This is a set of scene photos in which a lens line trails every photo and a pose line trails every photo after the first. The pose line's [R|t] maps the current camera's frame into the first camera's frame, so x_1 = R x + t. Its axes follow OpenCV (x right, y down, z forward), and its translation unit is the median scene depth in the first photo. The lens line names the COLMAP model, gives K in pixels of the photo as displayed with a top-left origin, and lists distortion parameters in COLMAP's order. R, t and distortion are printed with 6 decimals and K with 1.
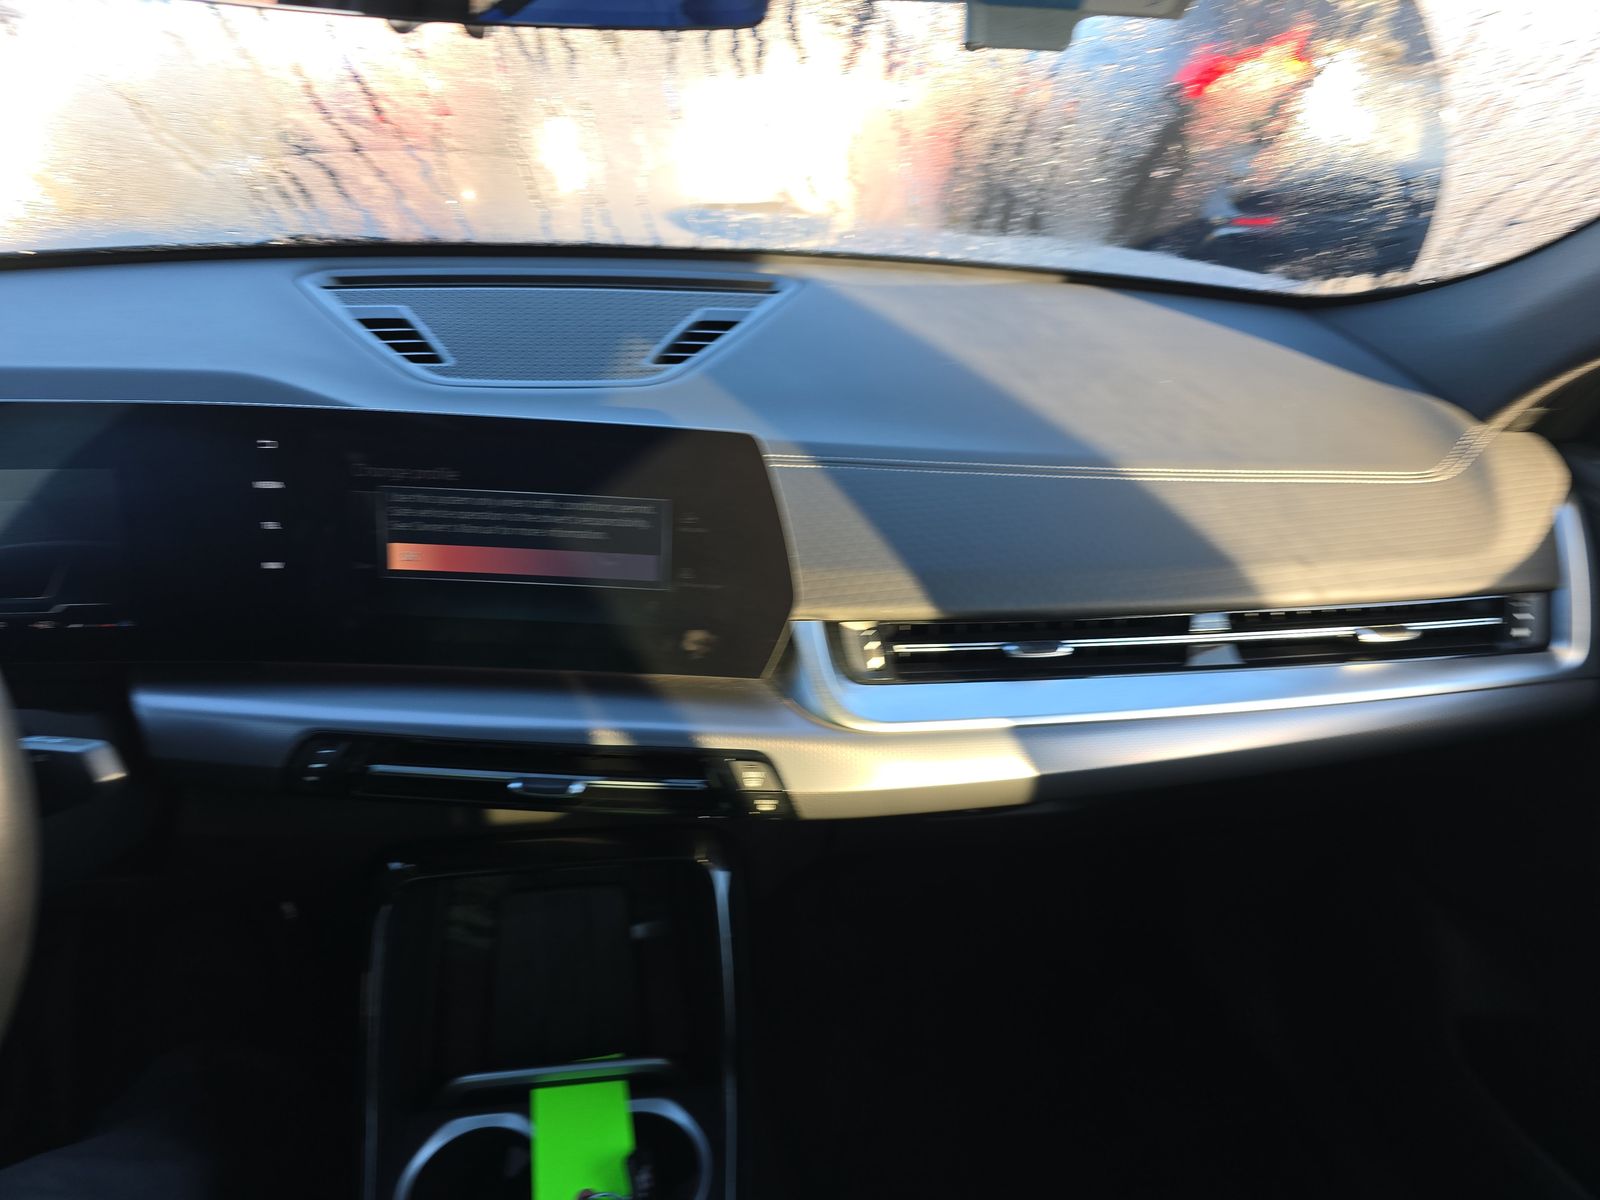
lens RADIAL K [[1071.8, 0, 801.2], [0, 1071.8, 608.2], [0, 0, 1]] dist [0.007372, -0.001642]
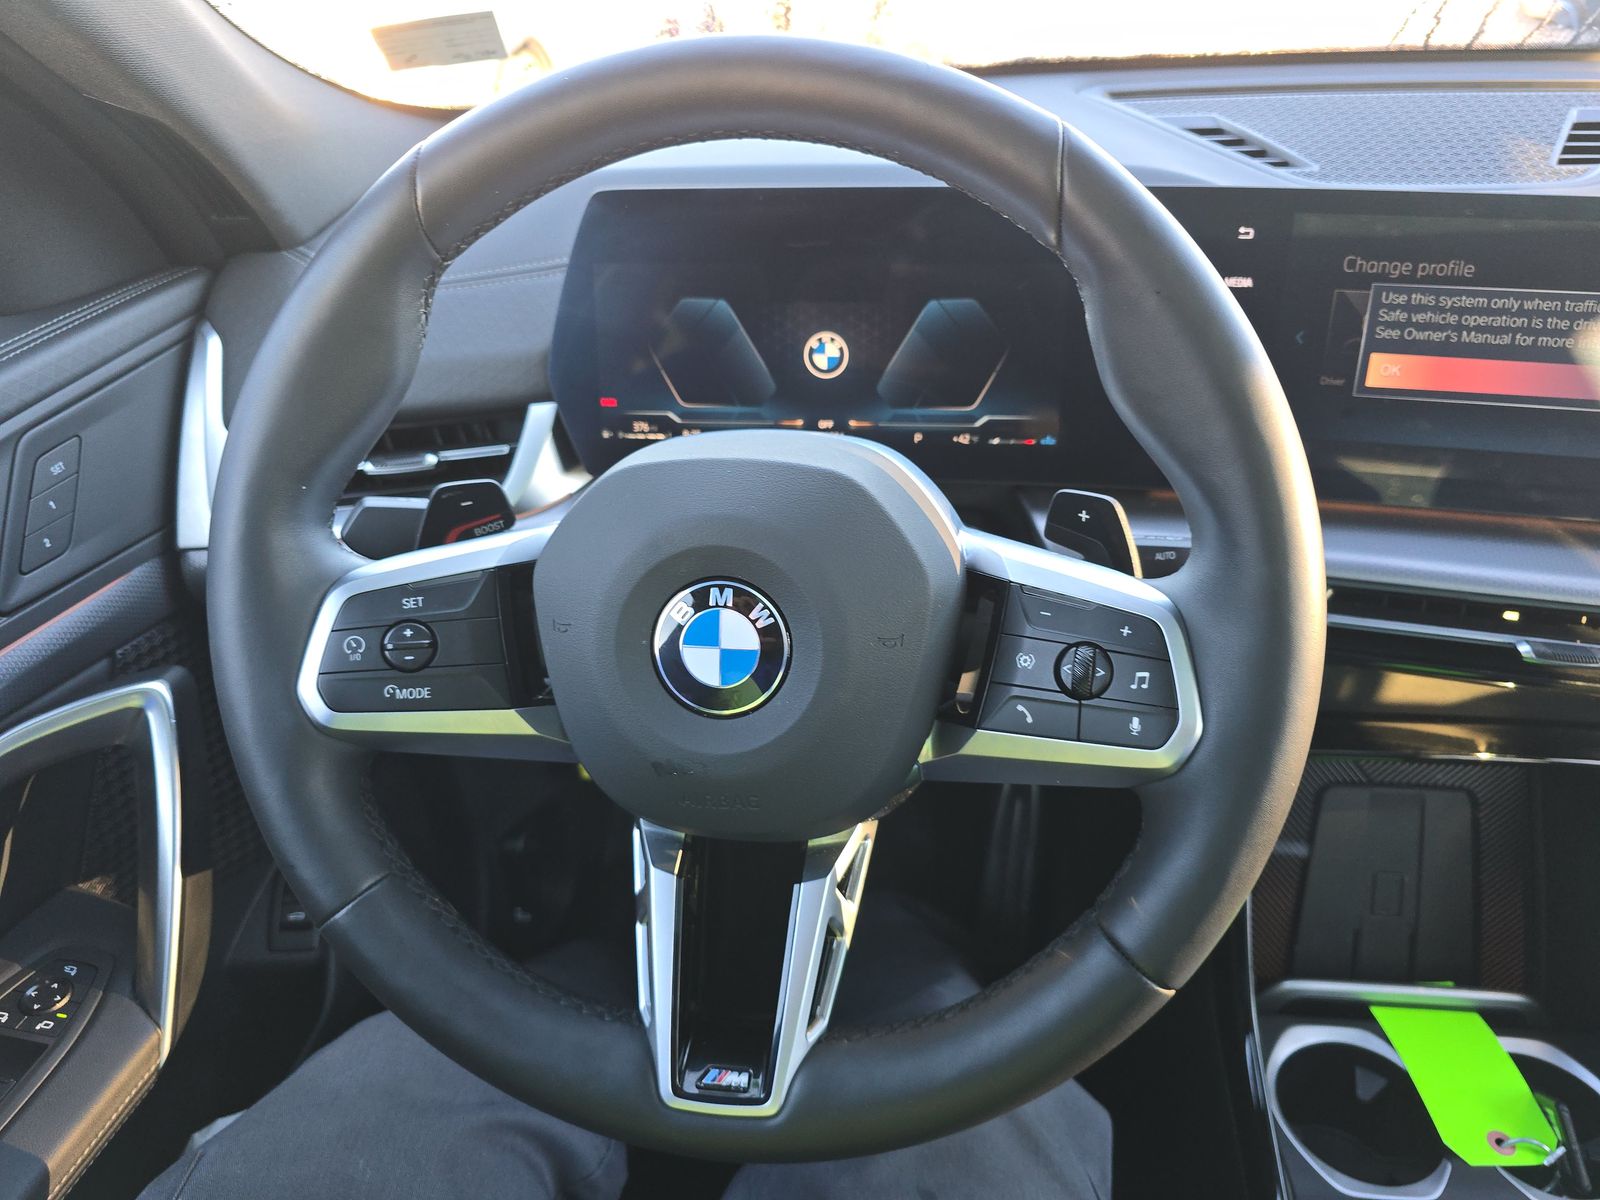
lens RADIAL K [[1071.8, 0, 808.7], [0, 1071.8, 594.8], [0, 0, 1]] dist [0.007372, -0.001642]
pose [[0.971297, 0.060842, -0.229956, -0.609900], [-0.049643, 0.997296, 0.054181, 0.105088], [0.232631, -0.041210, 0.971692, 0.066775]]
